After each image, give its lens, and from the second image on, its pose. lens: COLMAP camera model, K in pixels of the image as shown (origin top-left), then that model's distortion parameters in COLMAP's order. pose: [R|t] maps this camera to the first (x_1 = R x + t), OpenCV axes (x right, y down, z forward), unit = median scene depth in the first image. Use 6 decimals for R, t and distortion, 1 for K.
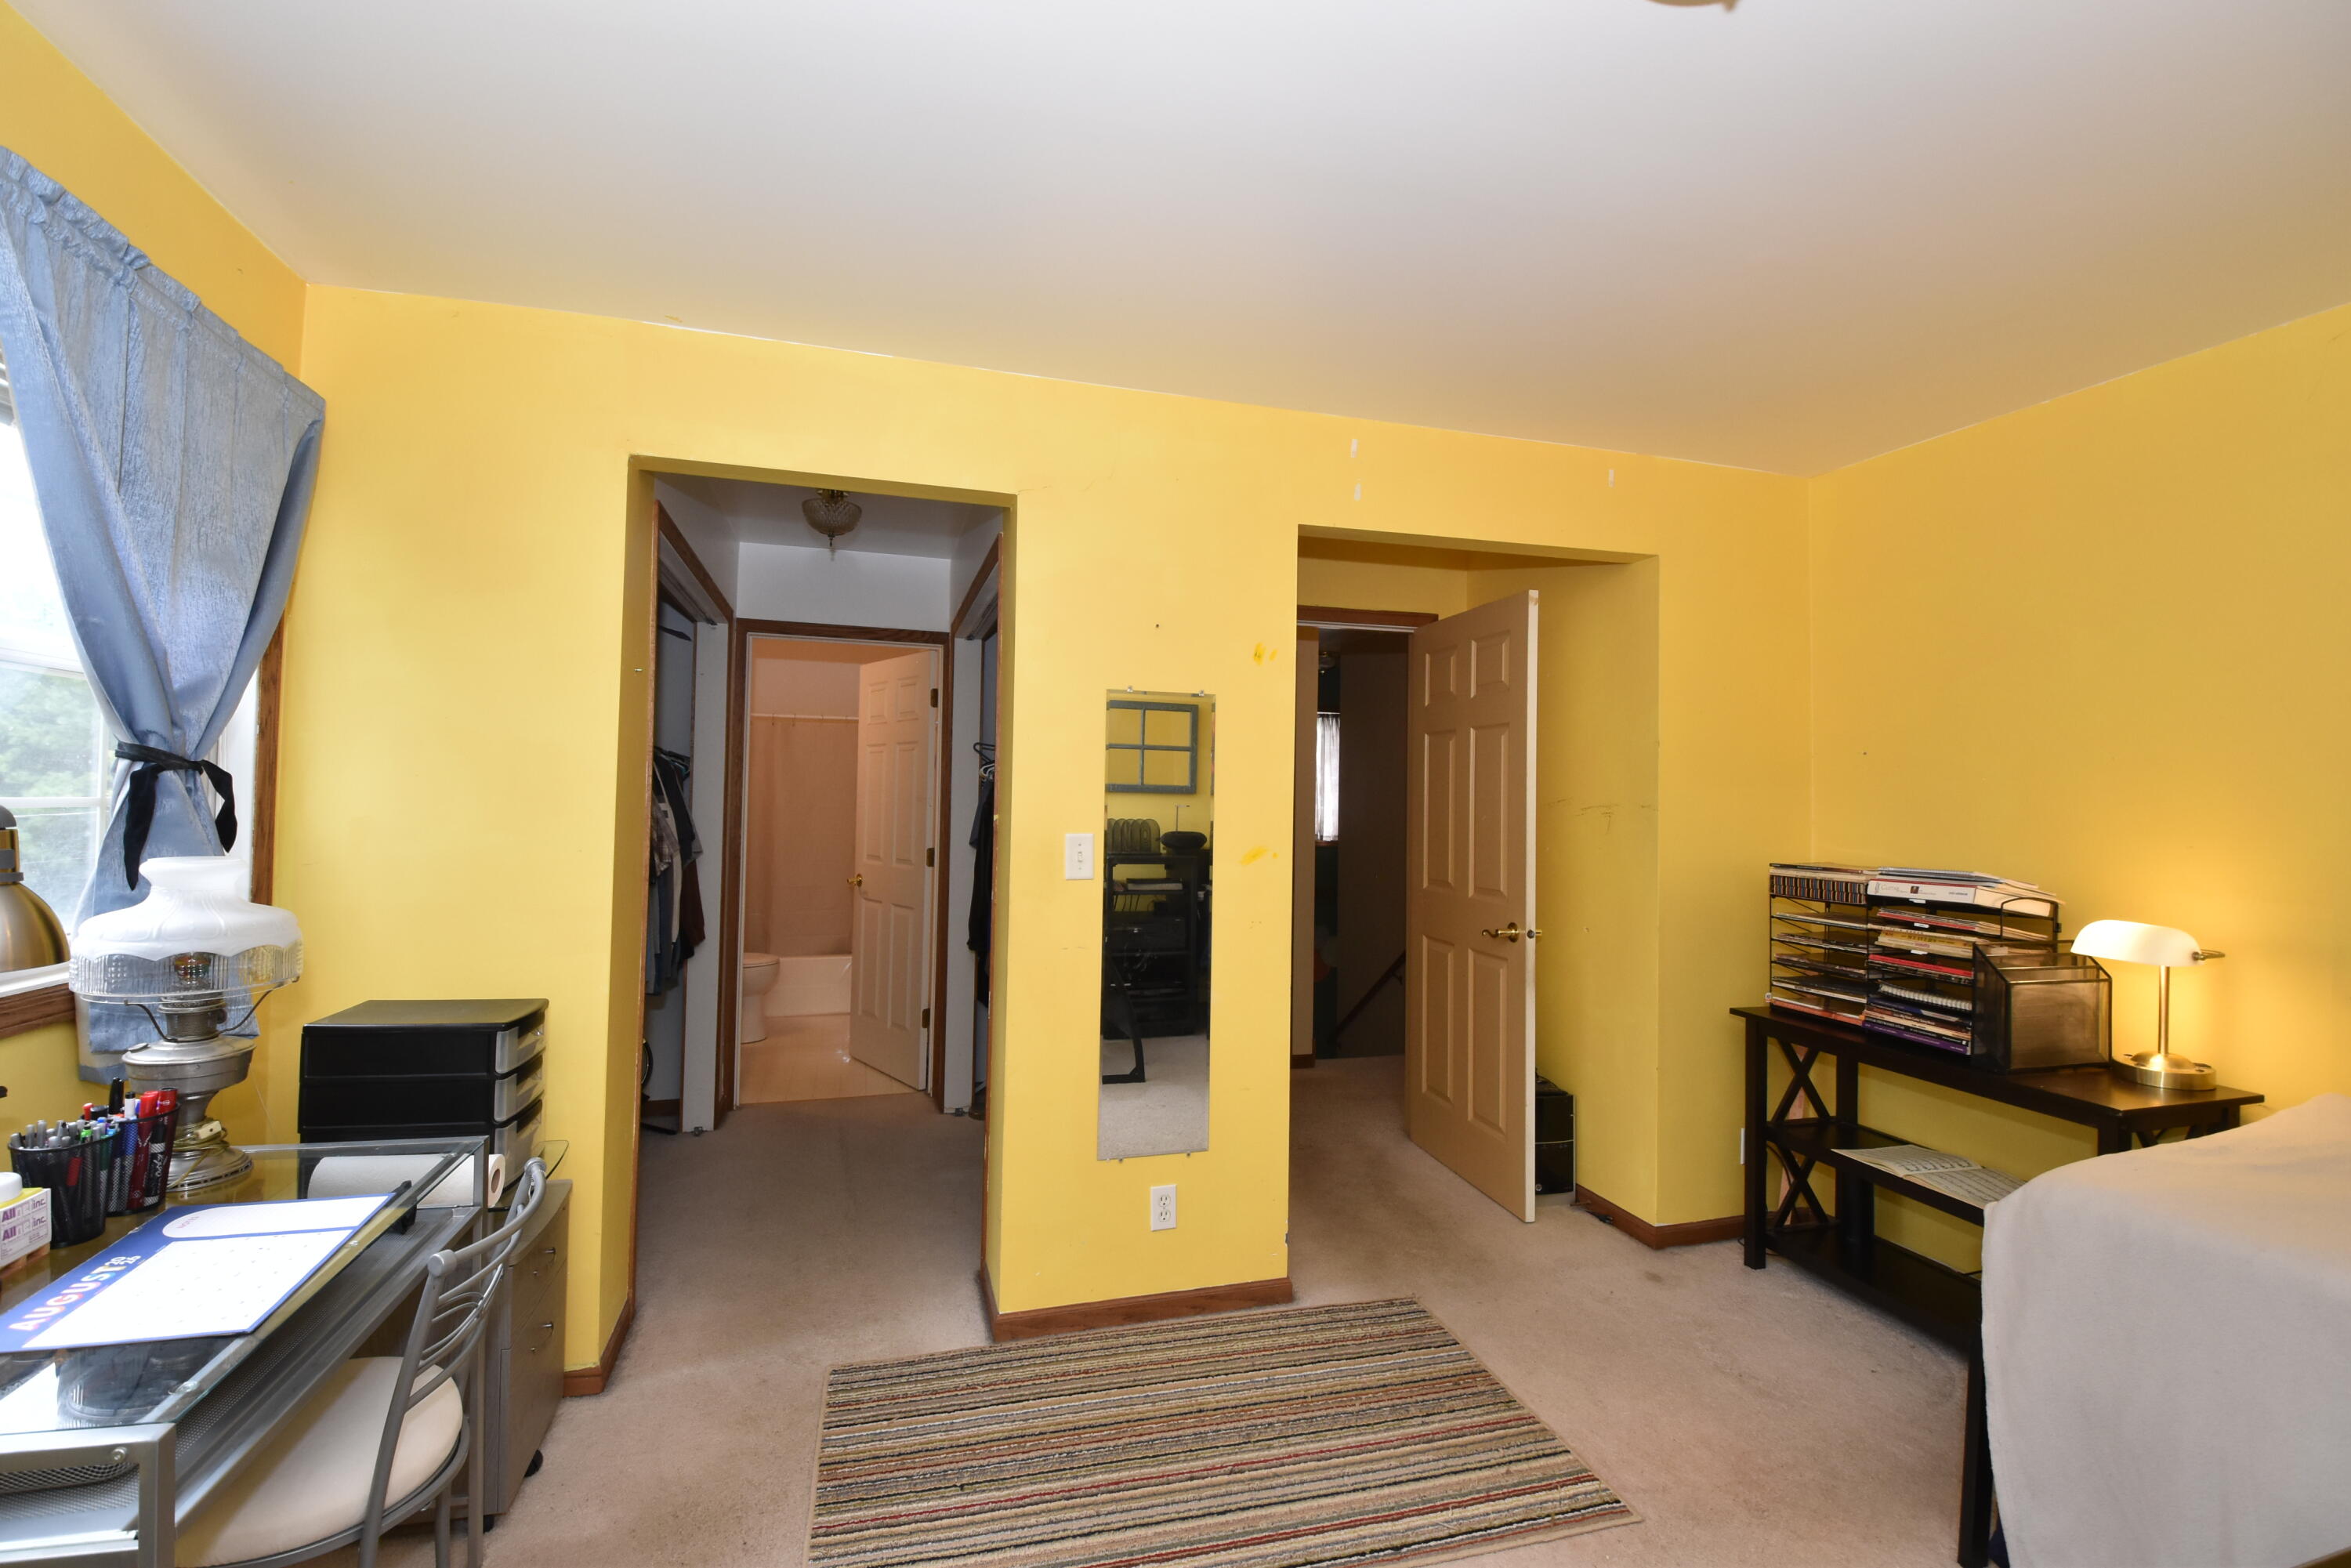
lens RADIAL K [[1054.9, 0, 1177.9], [0, 1054.9, 771.4], [0, 0, 1]] dist [0.000653, -0.015507]
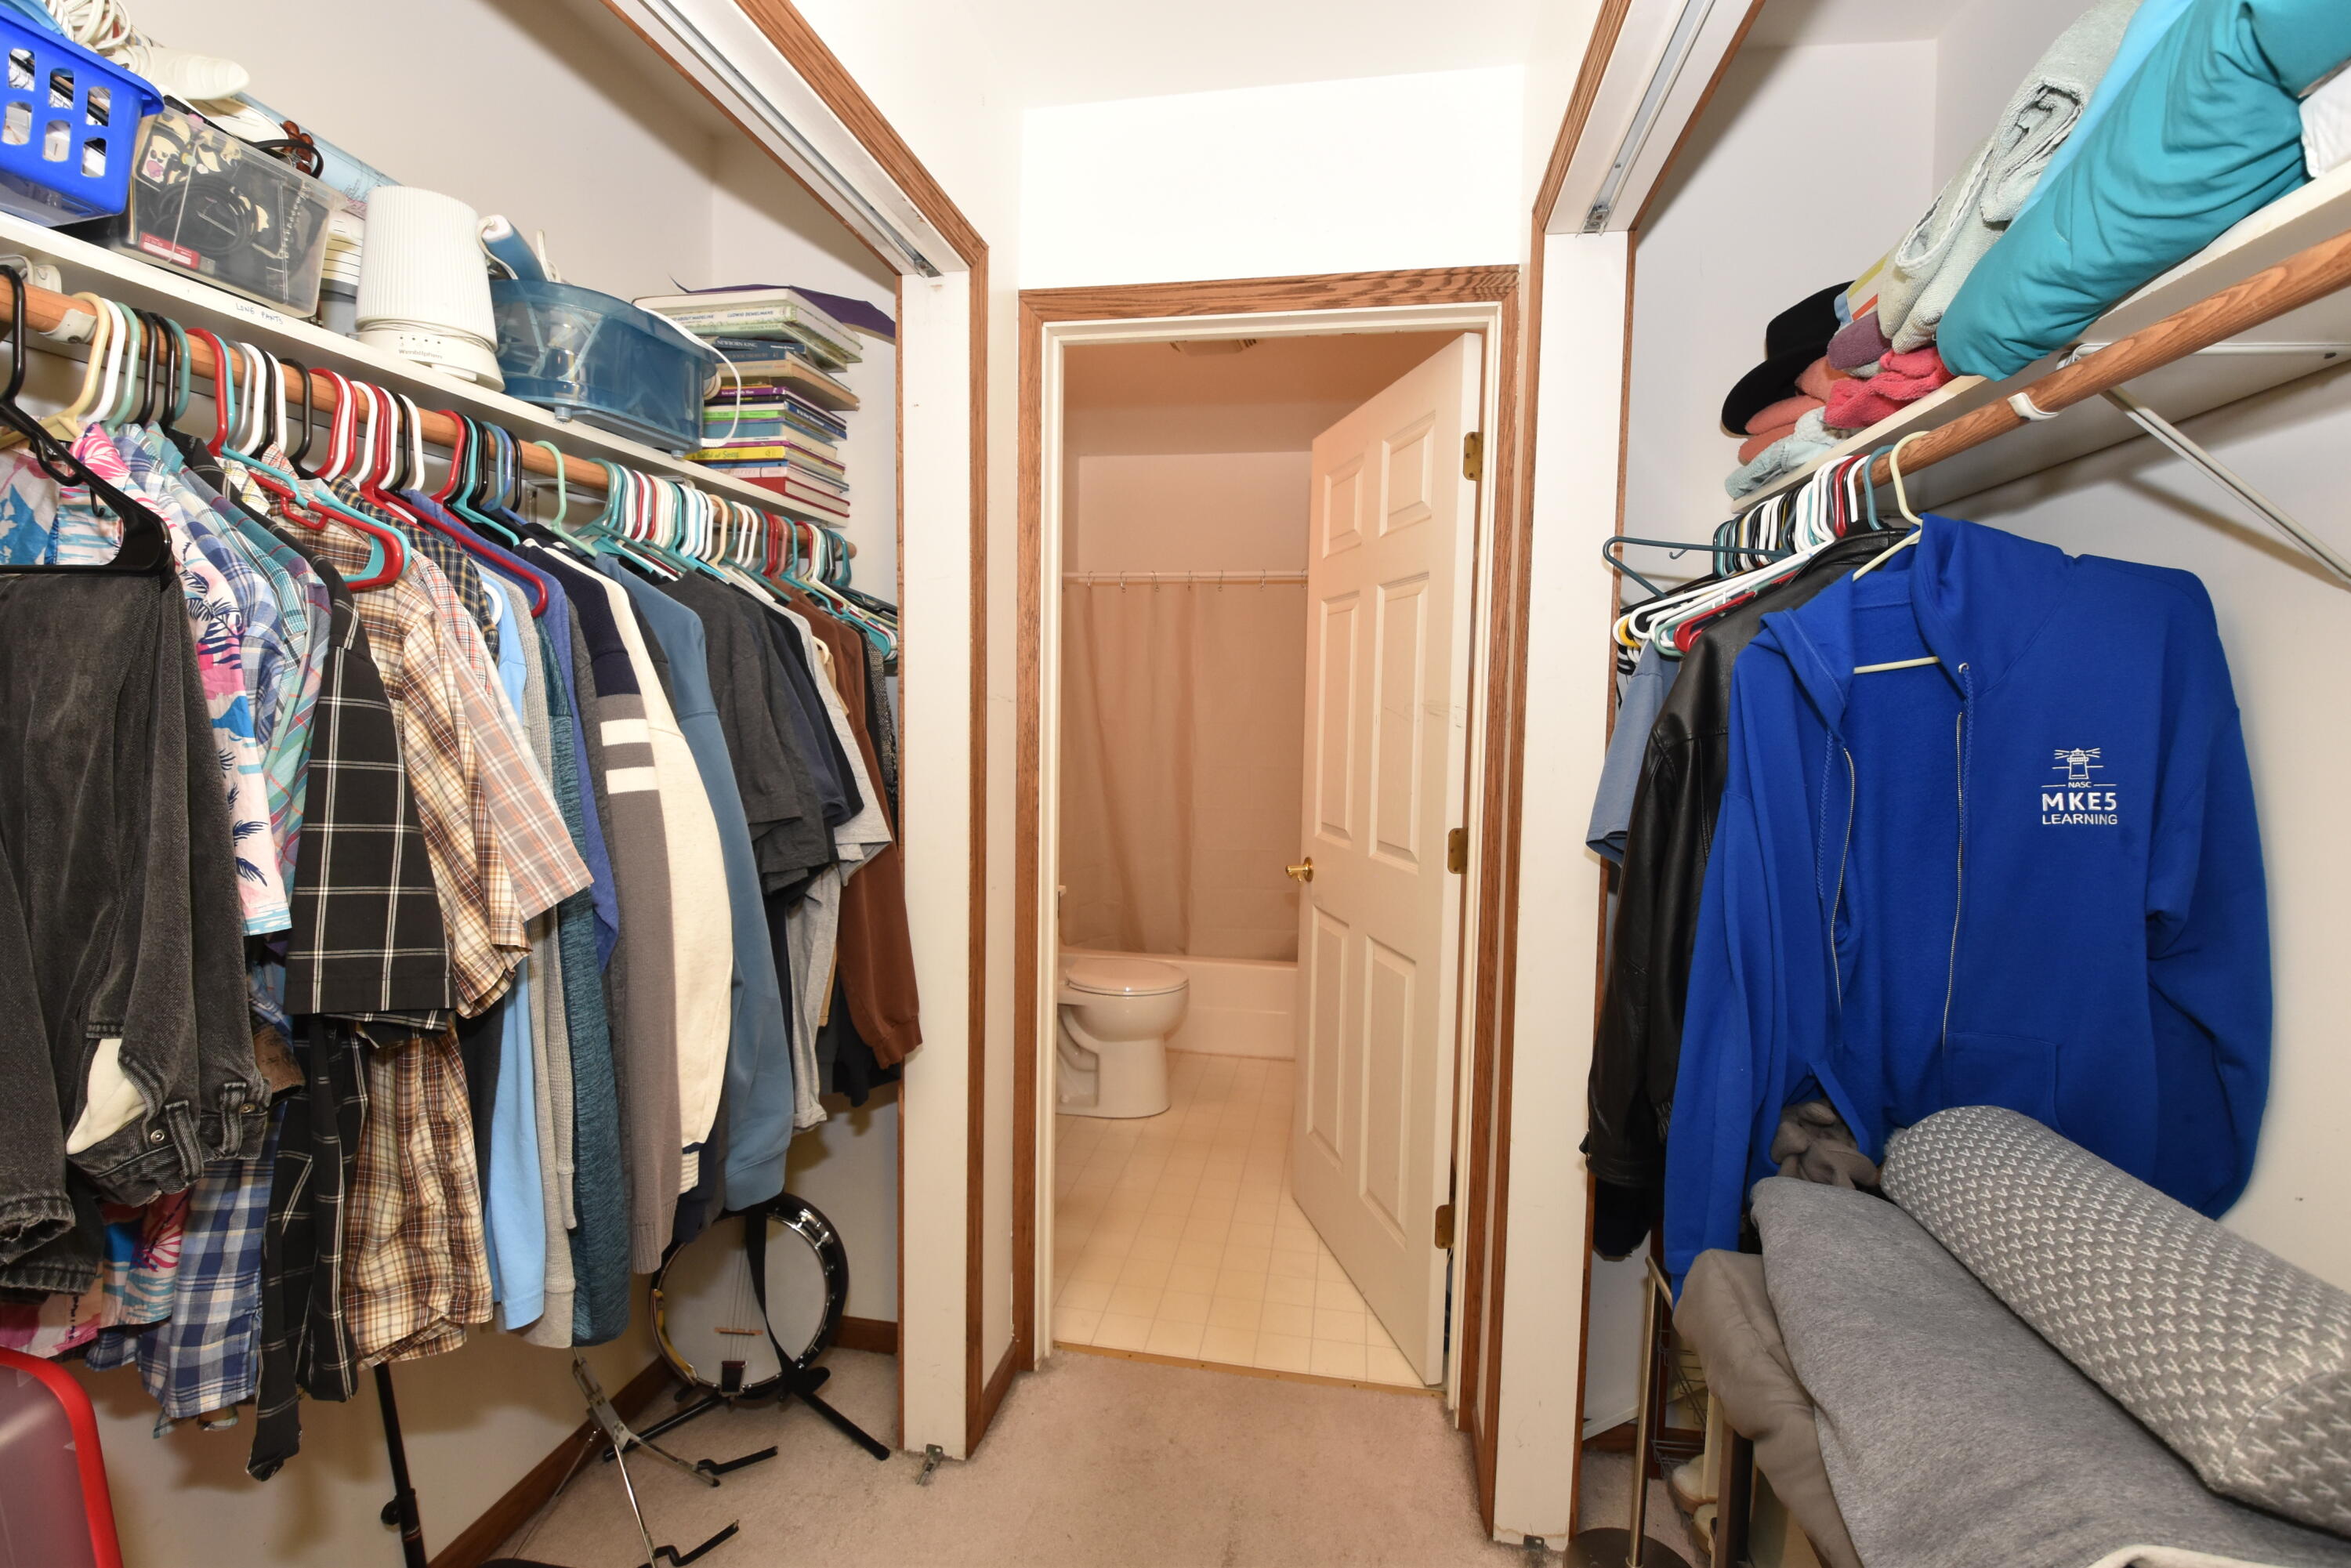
lens RADIAL K [[1054.9, 0, 1177.9], [0, 1054.9, 771.4], [0, 0, 1]] dist [0.000653, -0.015507]
pose [[0.896672, 0.025641, -0.441953, -0.161591], [0.011180, 0.996691, 0.080508, 0.017521], [0.442555, -0.077131, 0.893418, 0.624524]]
